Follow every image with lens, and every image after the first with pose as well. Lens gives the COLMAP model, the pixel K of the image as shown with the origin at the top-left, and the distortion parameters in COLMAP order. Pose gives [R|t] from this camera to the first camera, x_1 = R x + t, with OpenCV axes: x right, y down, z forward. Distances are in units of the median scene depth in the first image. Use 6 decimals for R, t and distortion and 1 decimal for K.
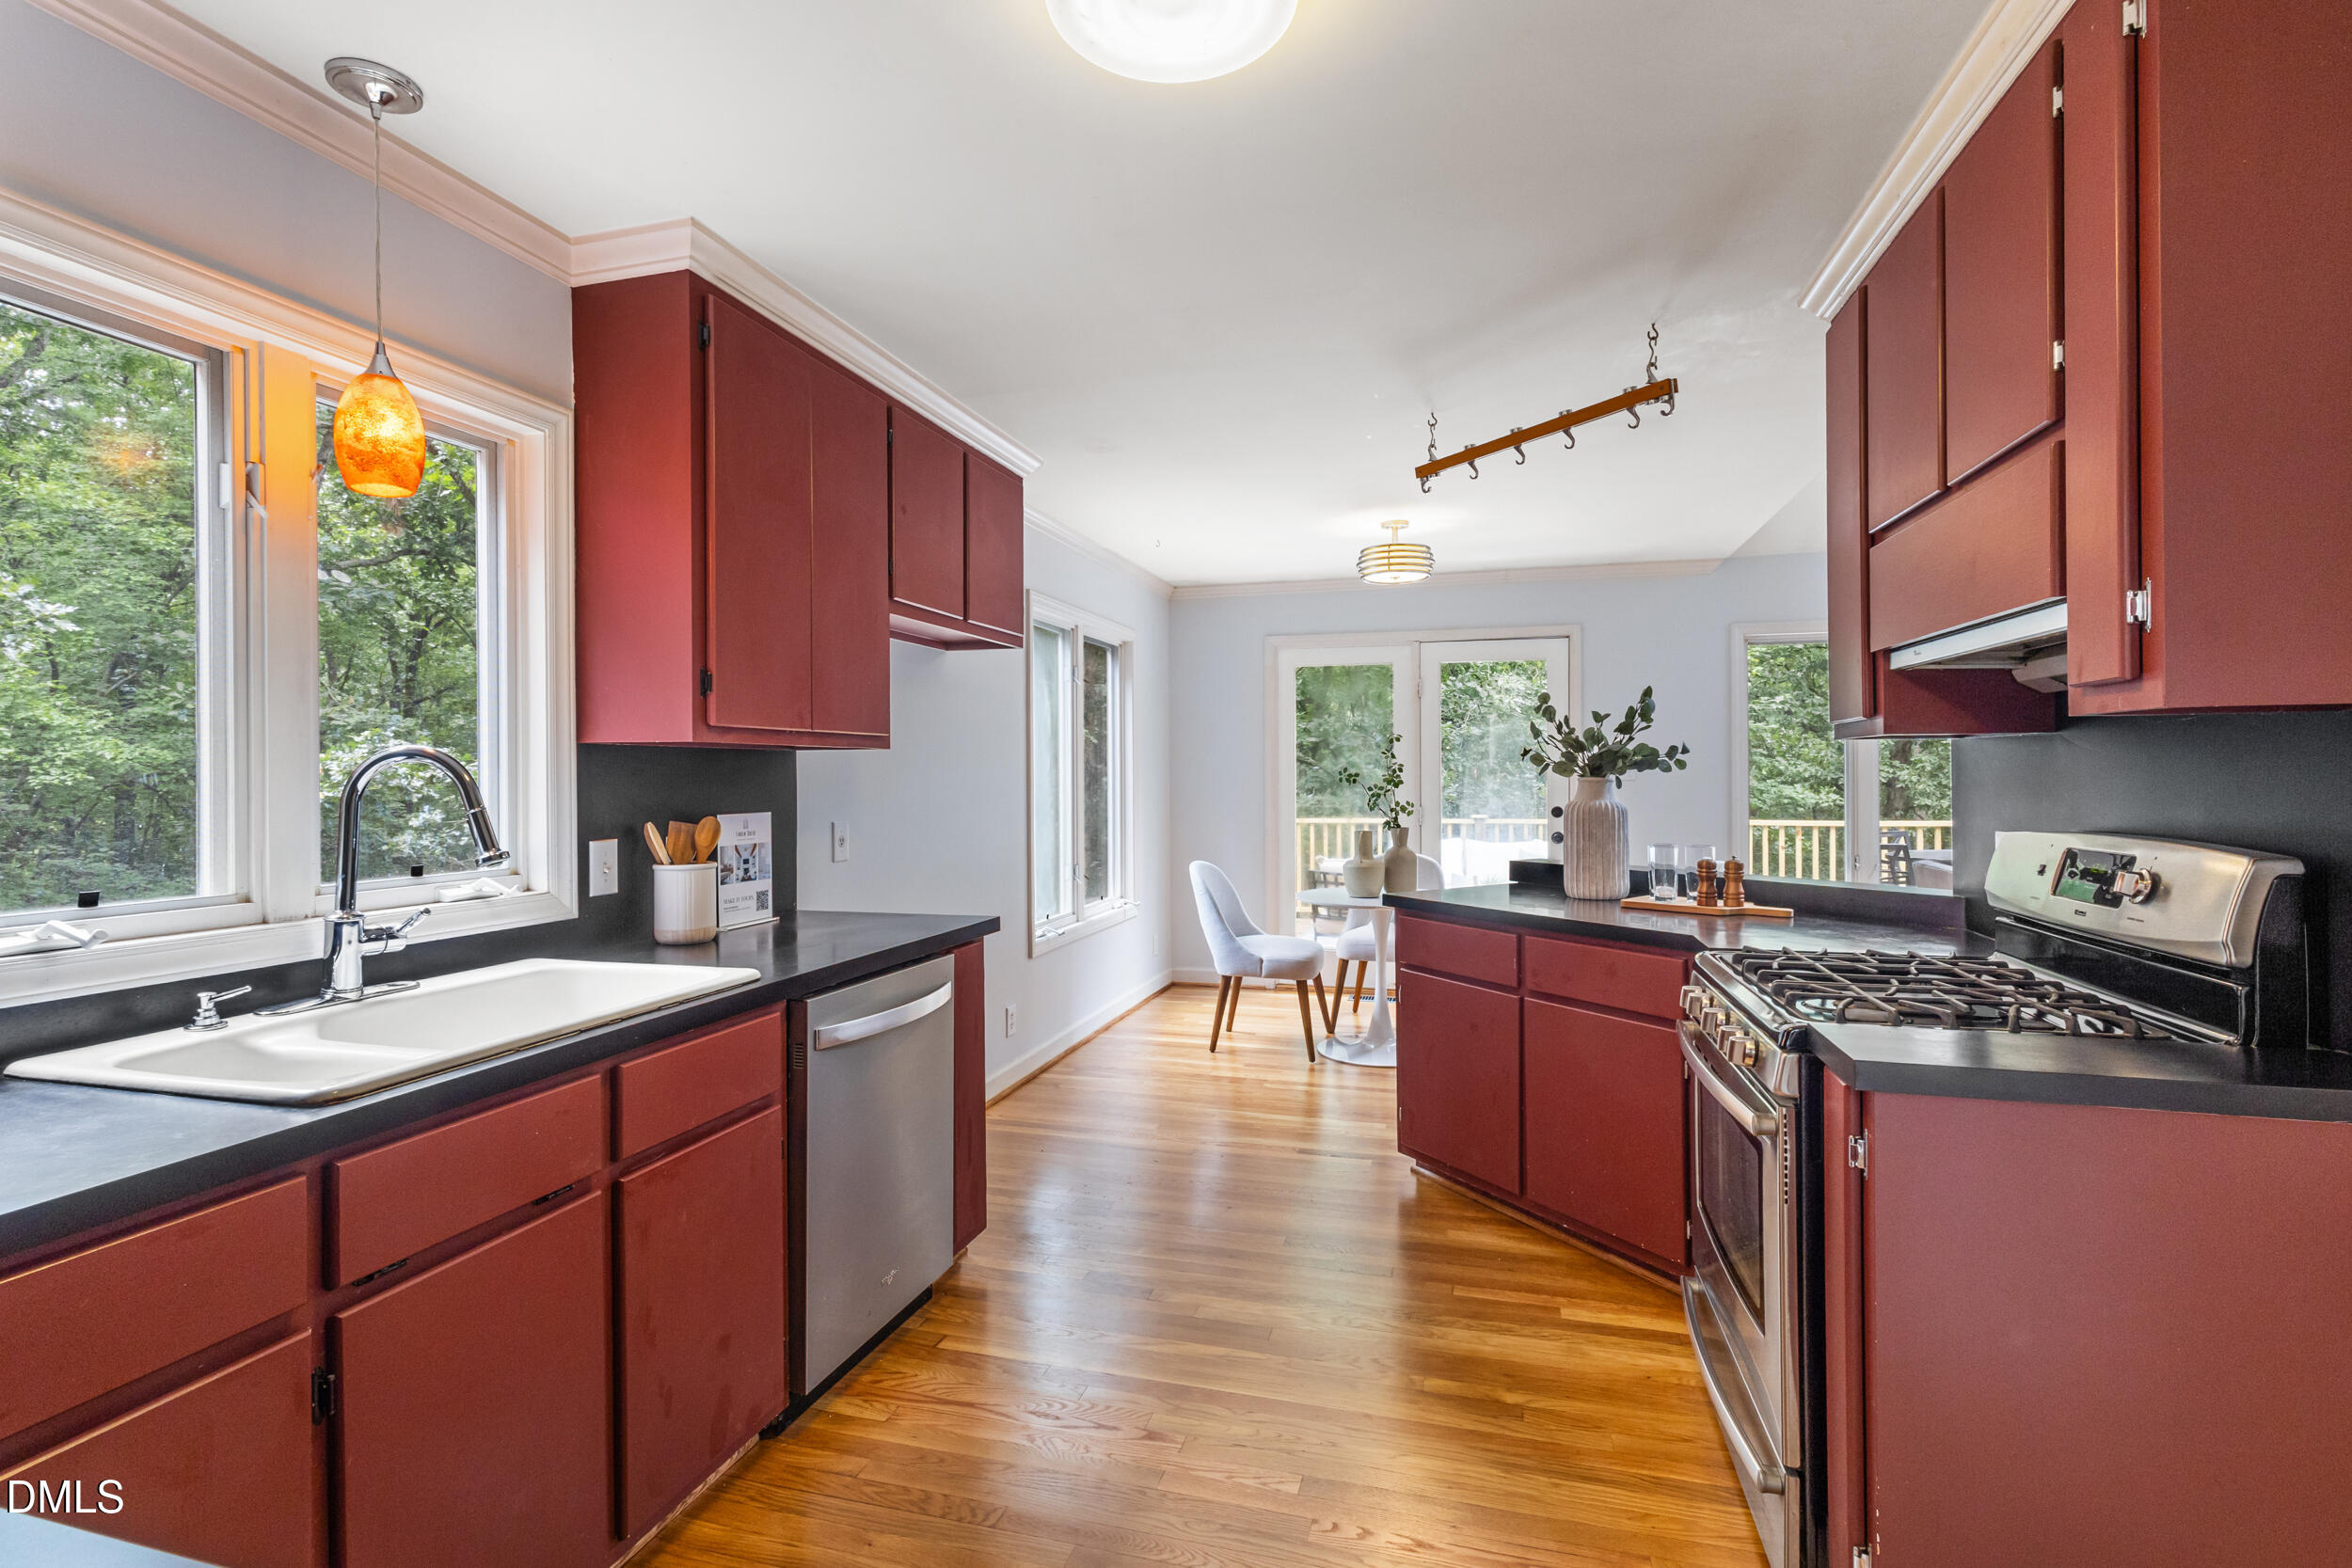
lens RADIAL K [[1088.5, 0, 1179.1], [0, 1088.5, 769.0], [0, 0, 1]] dist [0.002018, -0.000131]
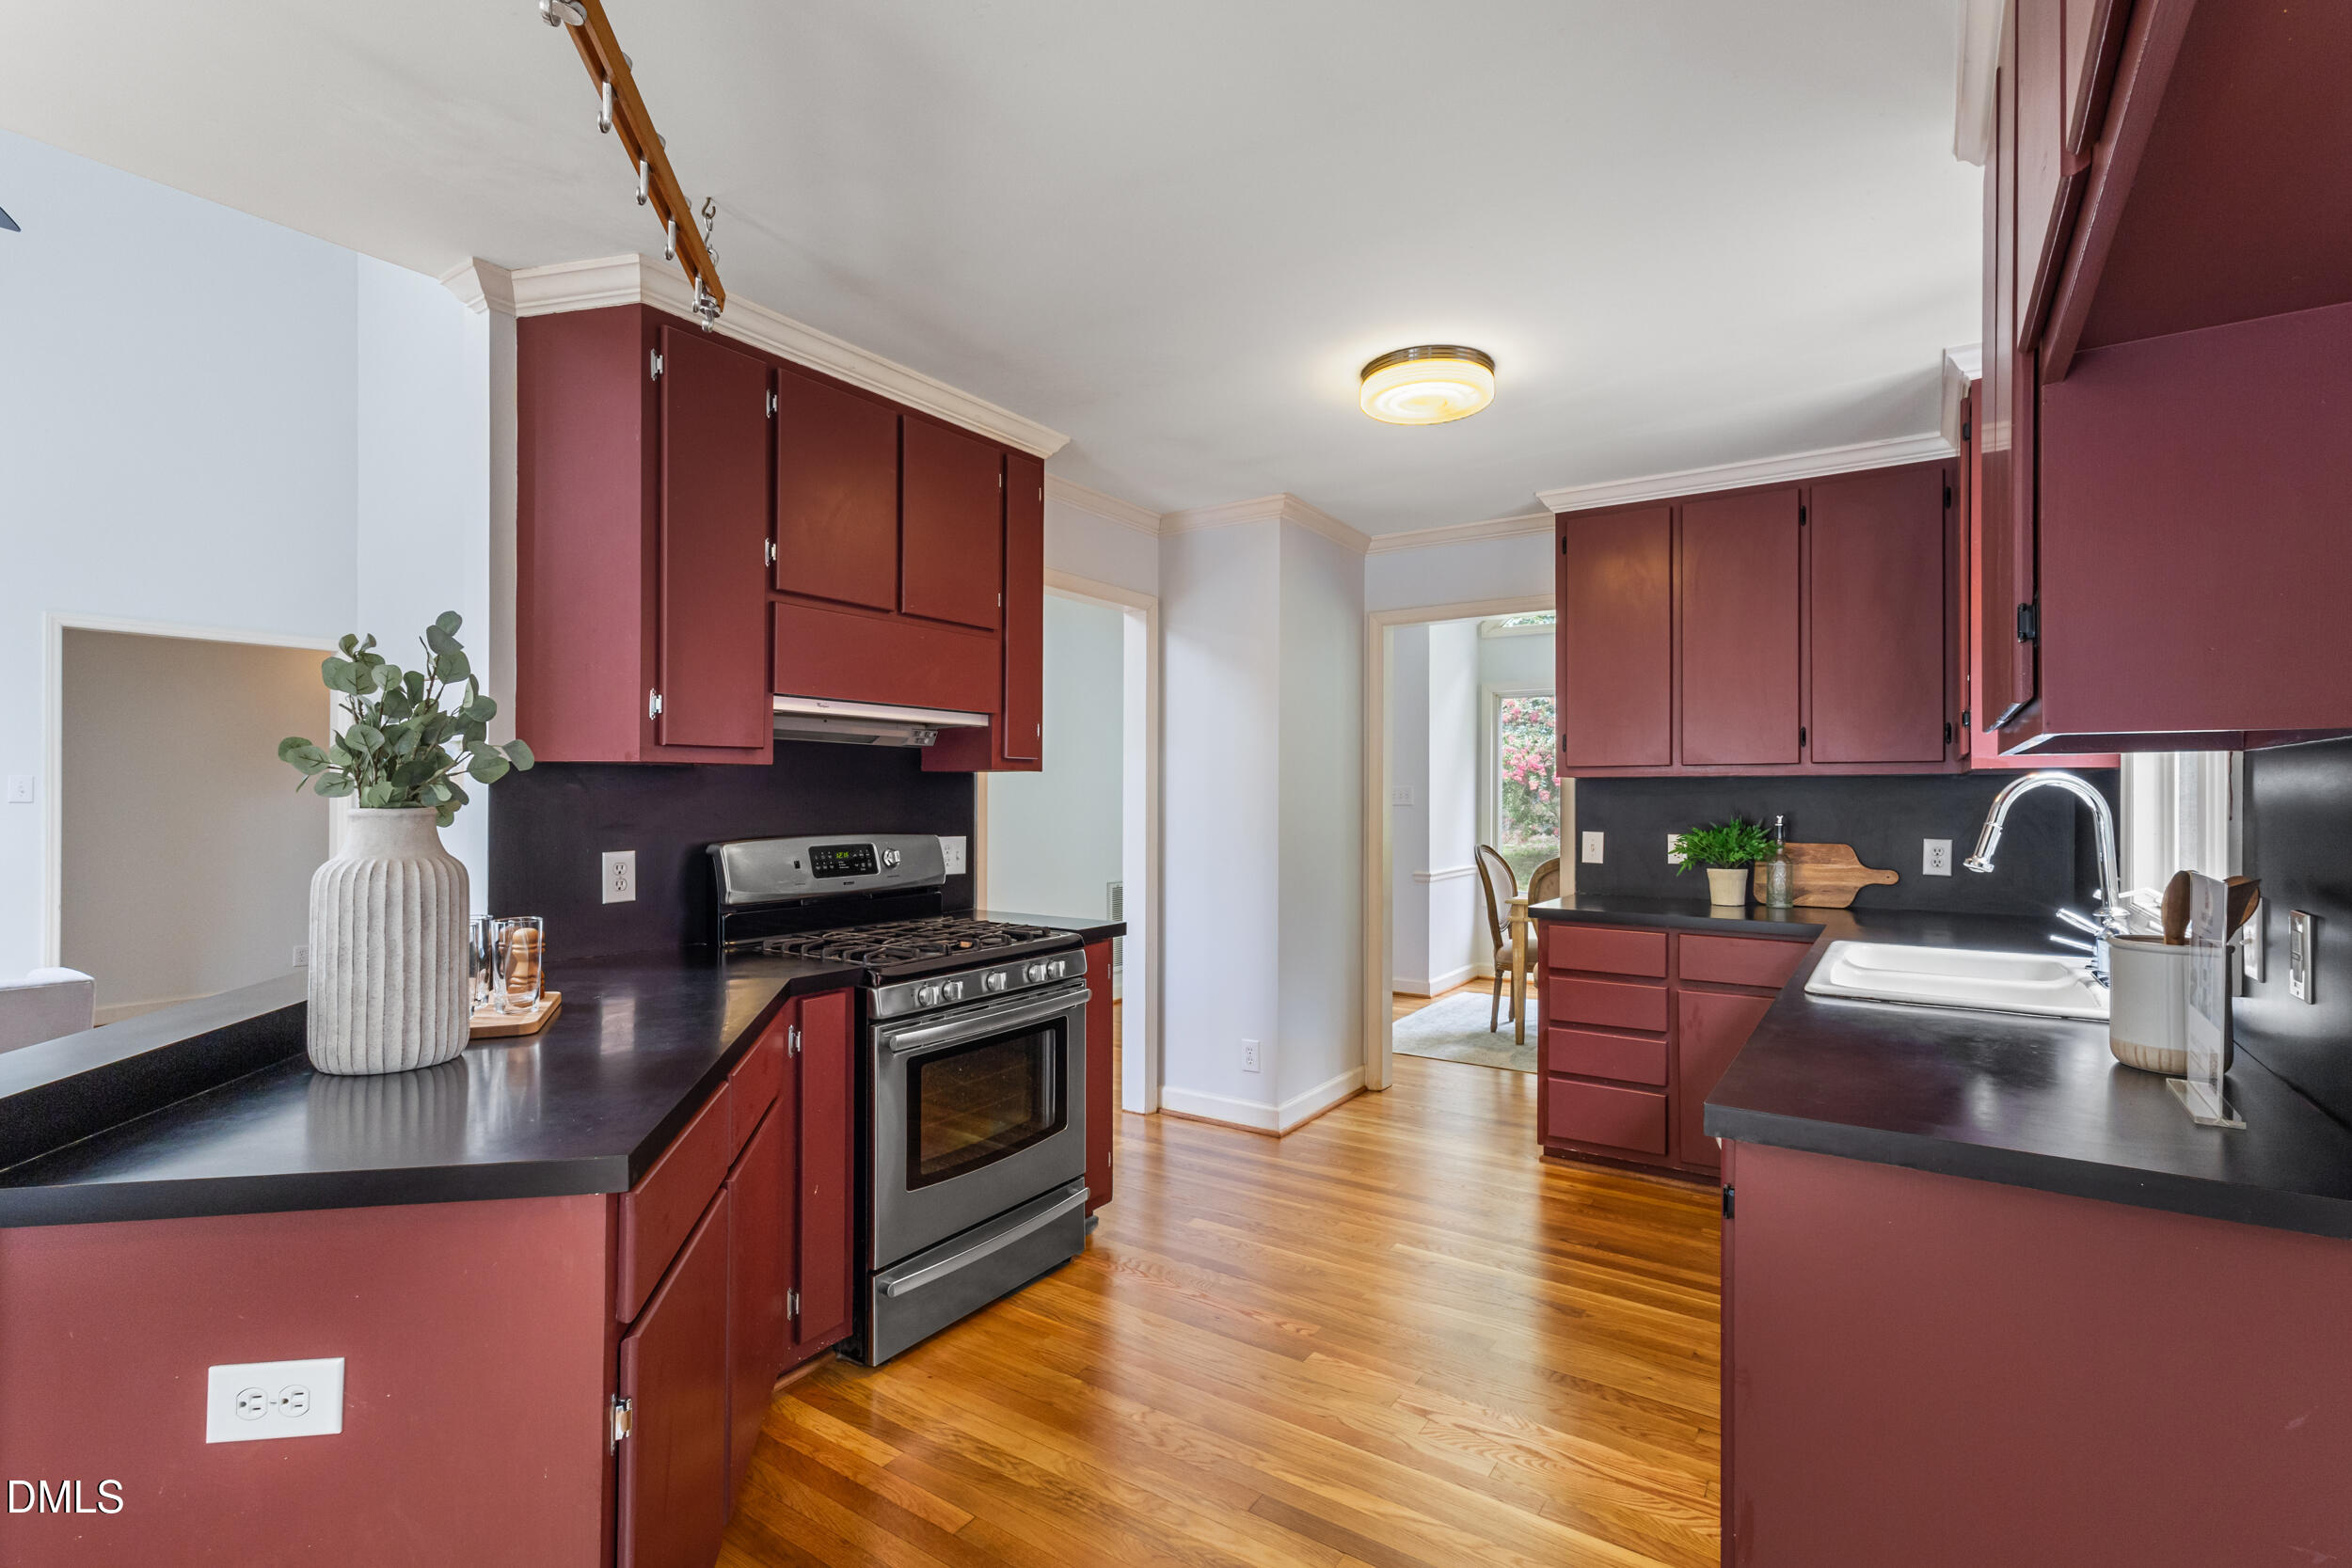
lens RADIAL K [[1088.5, 0, 1170.1], [0, 1088.5, 788.4], [0, 0, 1]] dist [0.002018, -0.000131]
pose [[-0.947001, 0.005487, 0.321183, -0.136572], [0.003867, 0.999976, -0.005683, 0.002198], [-0.321206, -0.004139, -0.947000, 2.090015]]
